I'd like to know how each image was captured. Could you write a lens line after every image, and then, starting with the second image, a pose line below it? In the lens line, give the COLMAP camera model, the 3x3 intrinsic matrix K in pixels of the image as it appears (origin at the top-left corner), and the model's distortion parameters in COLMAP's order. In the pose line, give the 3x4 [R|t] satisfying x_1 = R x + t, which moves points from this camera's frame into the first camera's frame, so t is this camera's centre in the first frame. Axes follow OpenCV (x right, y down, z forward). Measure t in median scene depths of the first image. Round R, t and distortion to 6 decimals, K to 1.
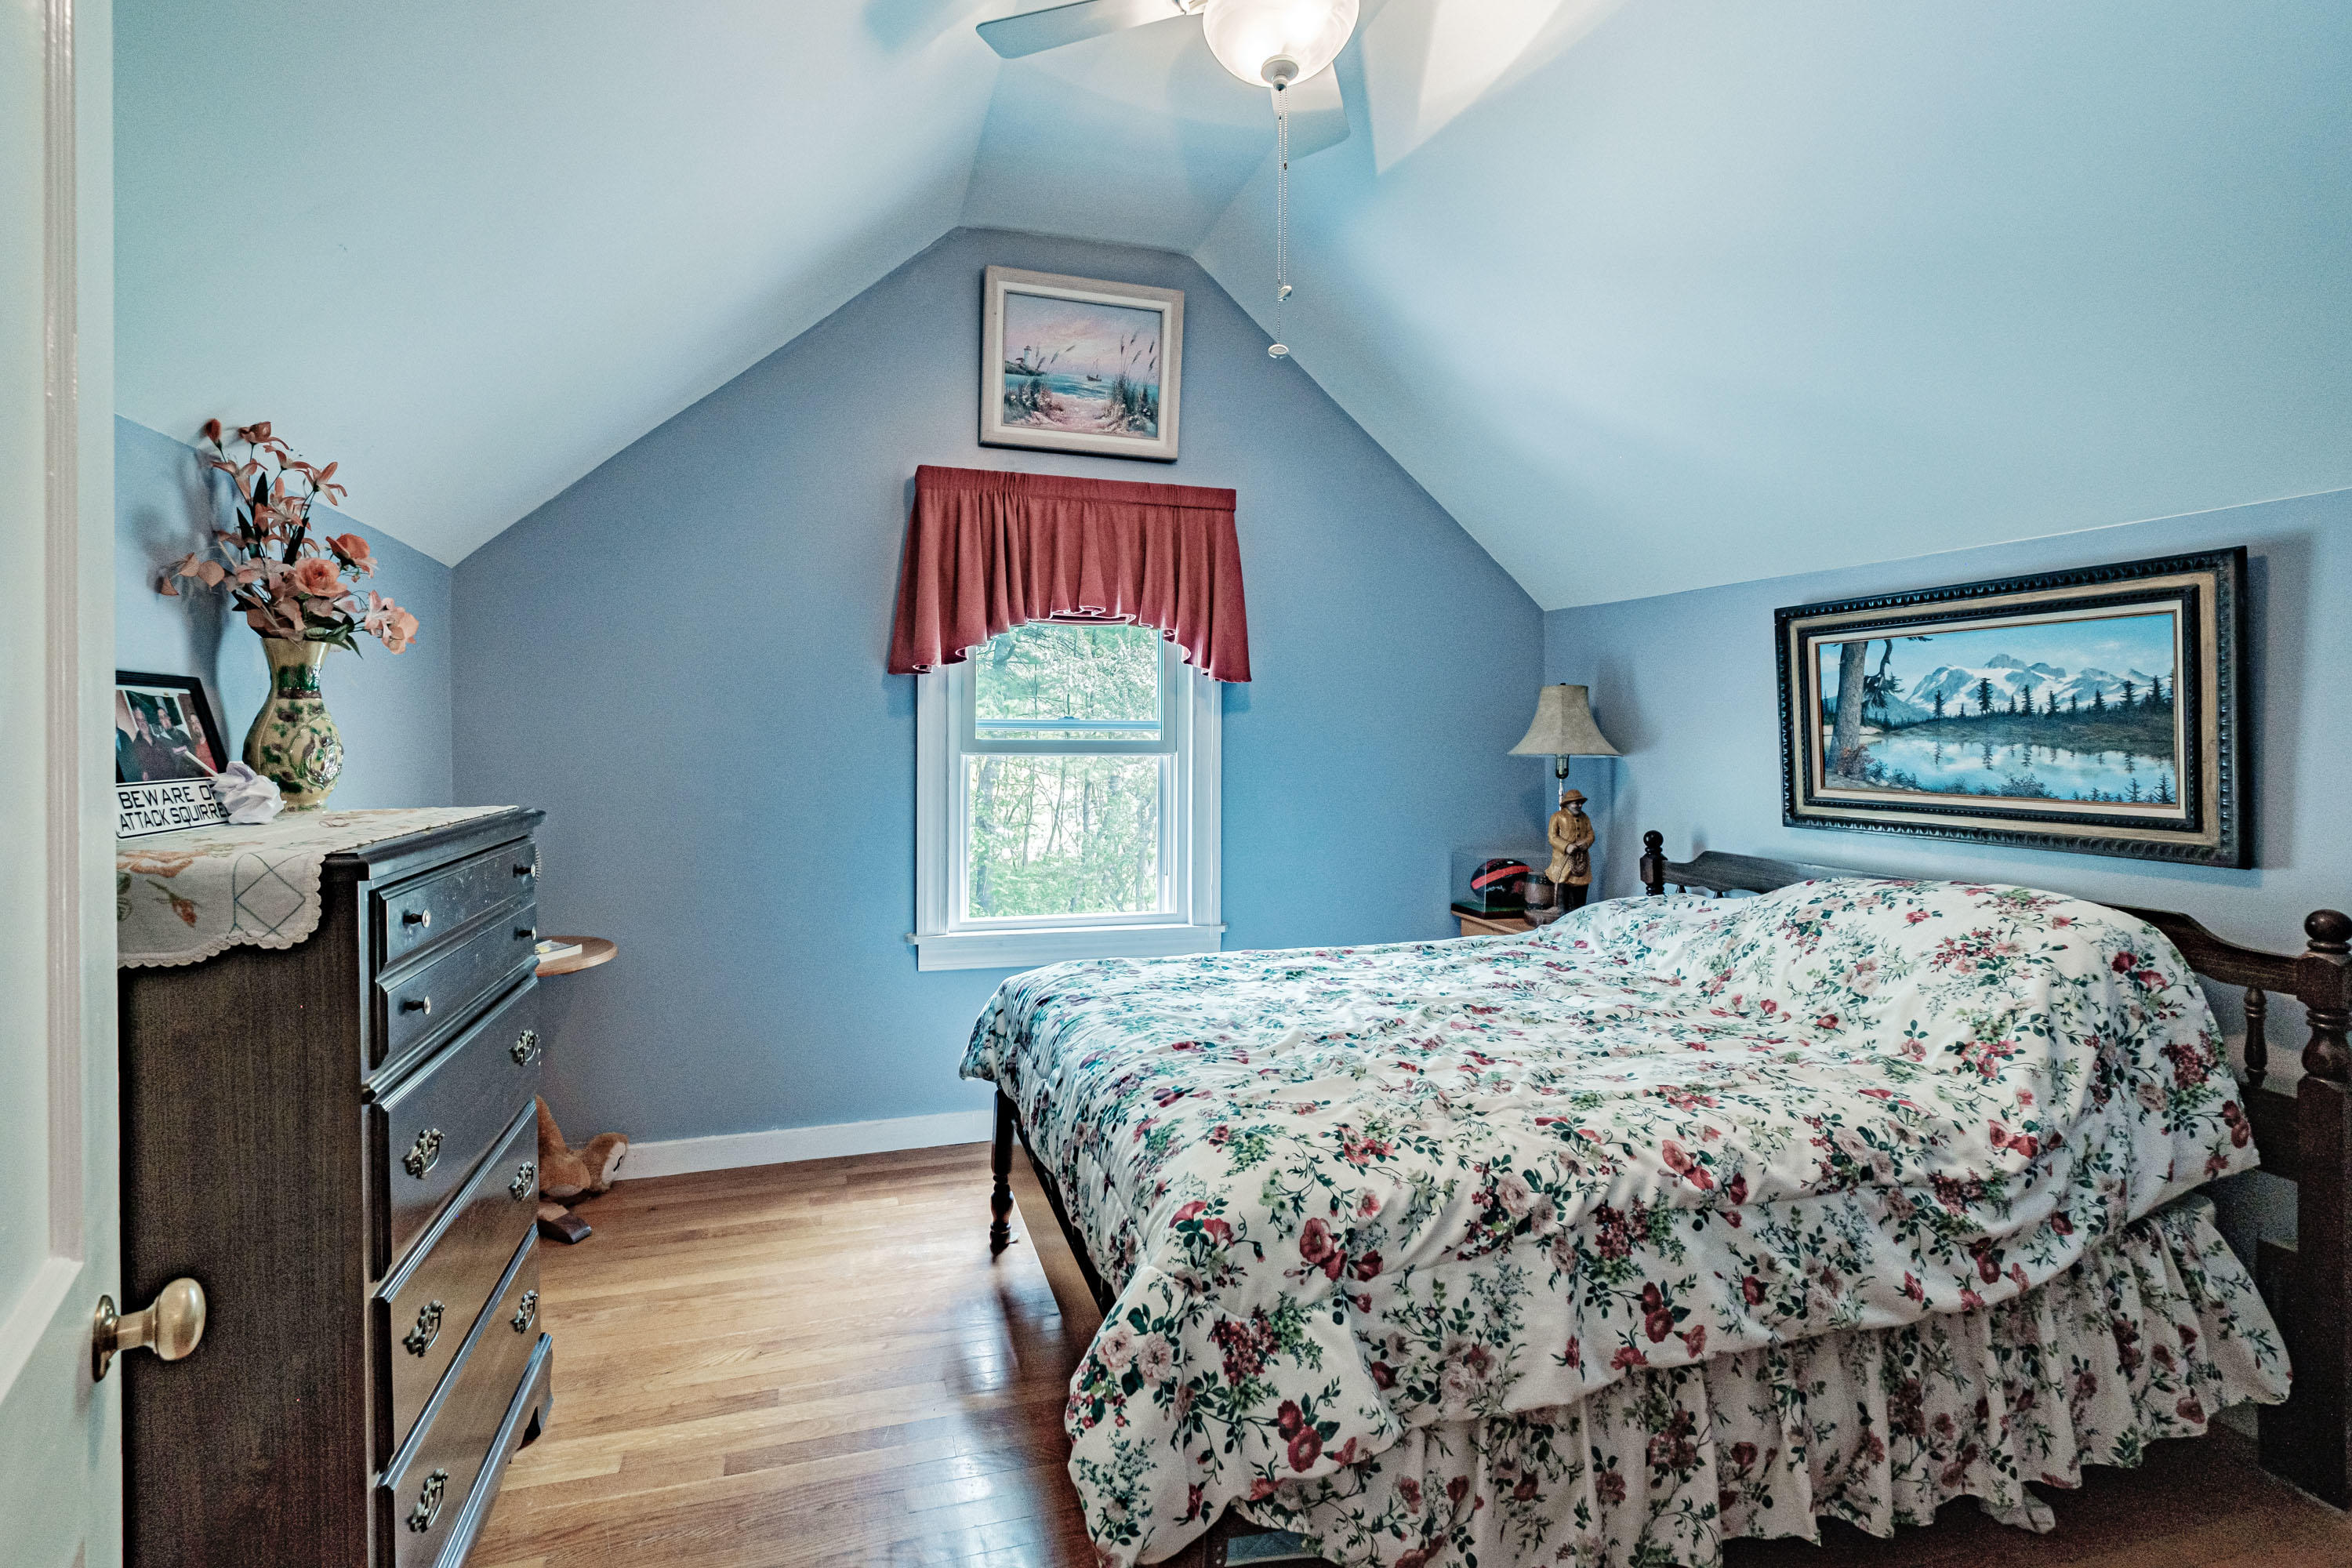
lens RADIAL K [[1023.8, 0, 1176.2], [0, 1023.8, 754.5], [0, 0, 1]] dist [-0.000962, 0.000128]
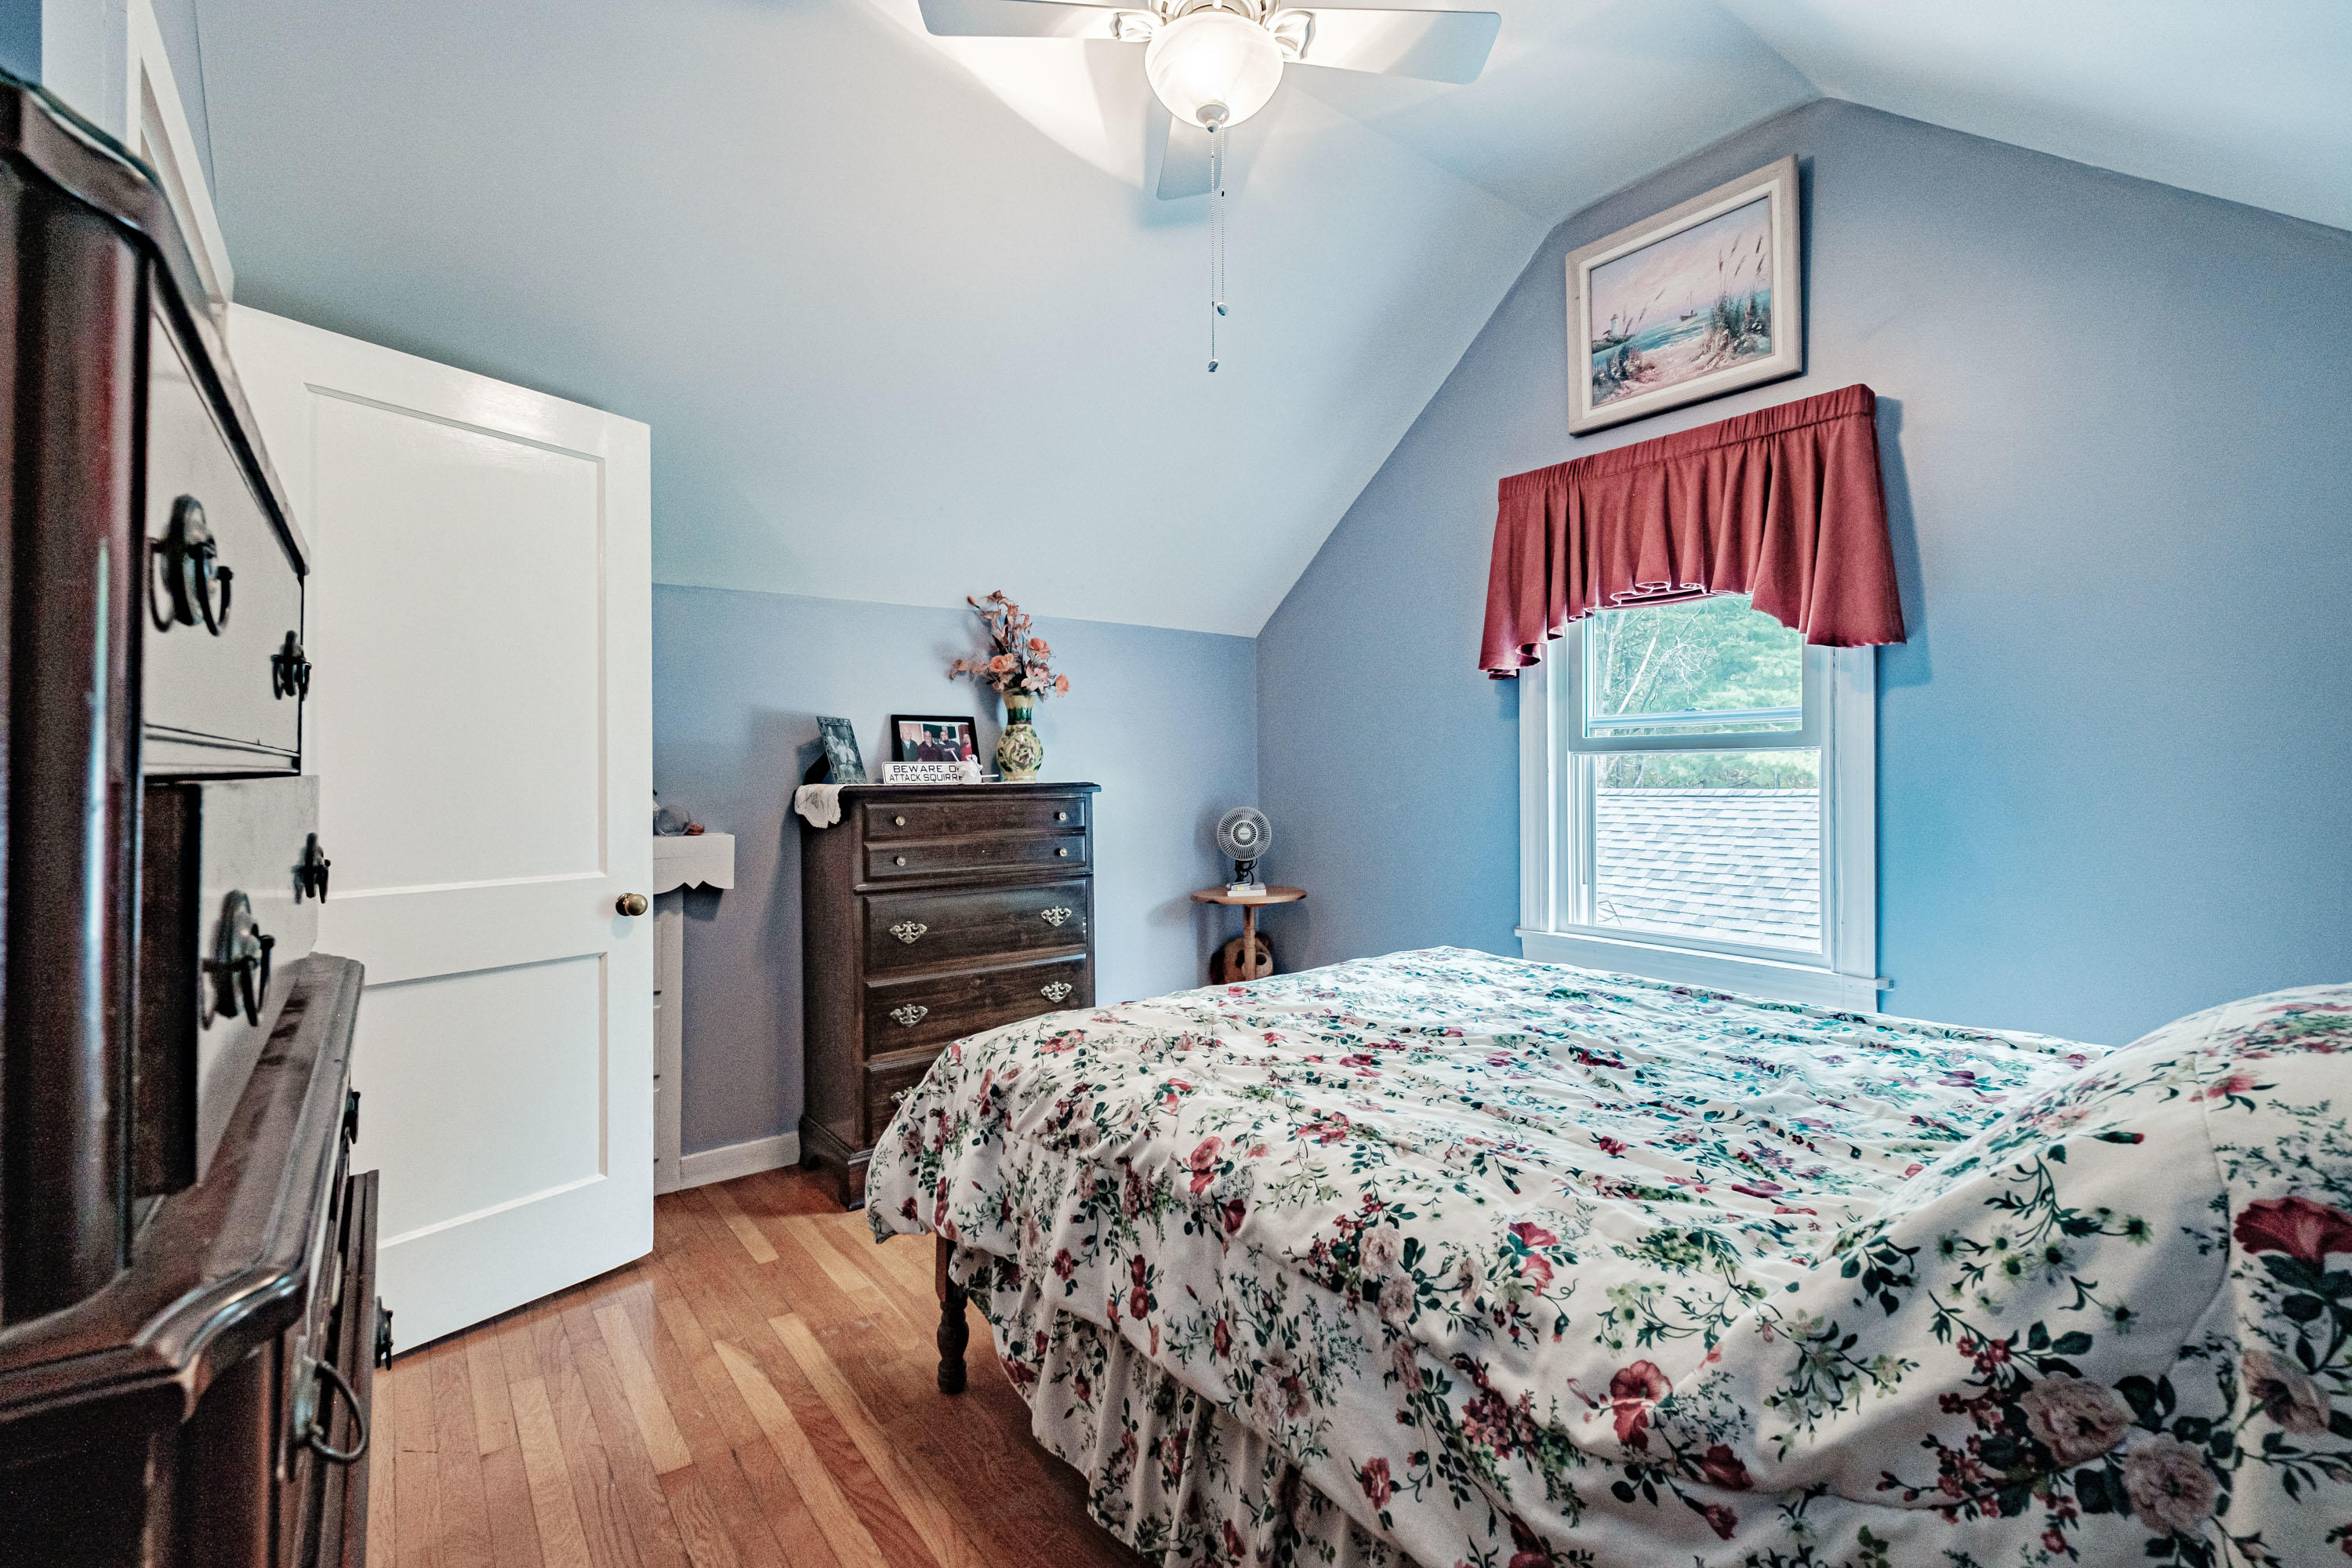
lens RADIAL K [[1041.0, 0, 1176.0], [0, 1041.0, 784.0], [0, 0, 1]] dist [-0.002074, -0.000272]
pose [[0.364854, -0.000807, -0.931065, 1.209286], [-0.006819, 0.999970, -0.003539, 0.068920], [0.931040, 0.007640, 0.364837, 0.589292]]
